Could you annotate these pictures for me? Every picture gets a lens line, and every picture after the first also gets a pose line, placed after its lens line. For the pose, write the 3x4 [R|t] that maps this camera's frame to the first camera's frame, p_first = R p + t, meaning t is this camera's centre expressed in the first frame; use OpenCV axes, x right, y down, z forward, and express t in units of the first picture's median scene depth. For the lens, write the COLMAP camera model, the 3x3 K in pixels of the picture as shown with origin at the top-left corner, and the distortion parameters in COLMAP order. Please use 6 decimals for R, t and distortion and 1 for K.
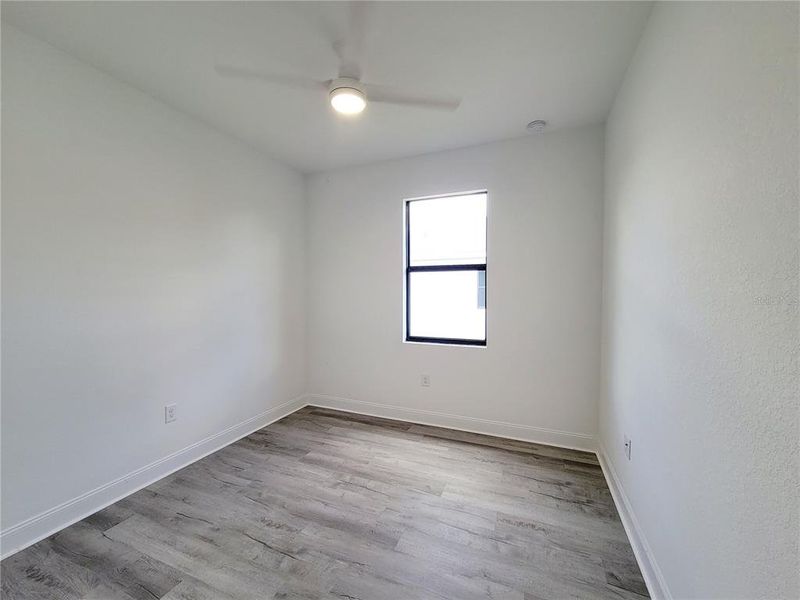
lens RADIAL K [[324.8, 0, 398.6], [0, 324.8, 301.1], [0, 0, 1]] dist [-0.000017, 0.000194]
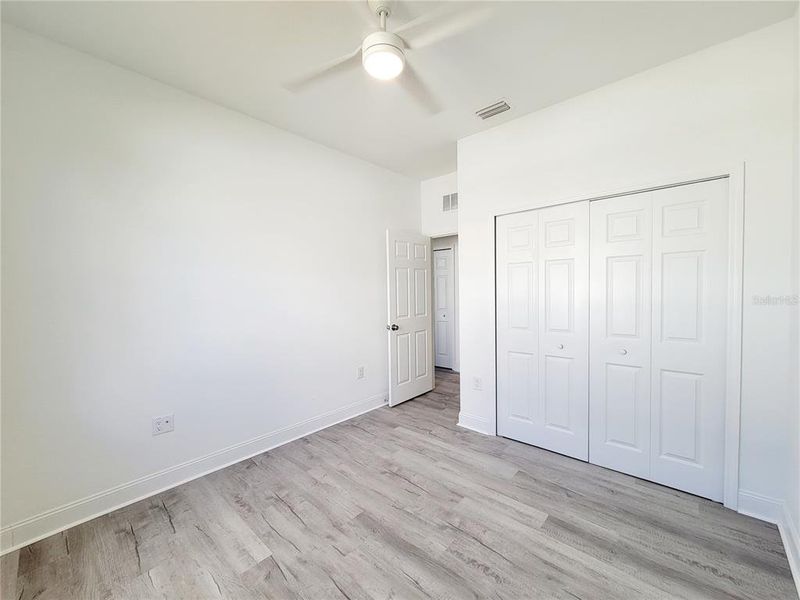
lens RADIAL K [[324.8, 0, 398.6], [0, 324.8, 301.1], [0, 0, 1]] dist [-0.000017, 0.000194]
pose [[-0.941386, 0.003255, 0.337315, -0.485714], [0.026147, 0.997649, 0.063346, -0.040299], [-0.336315, 0.068453, -0.939258, 1.859102]]
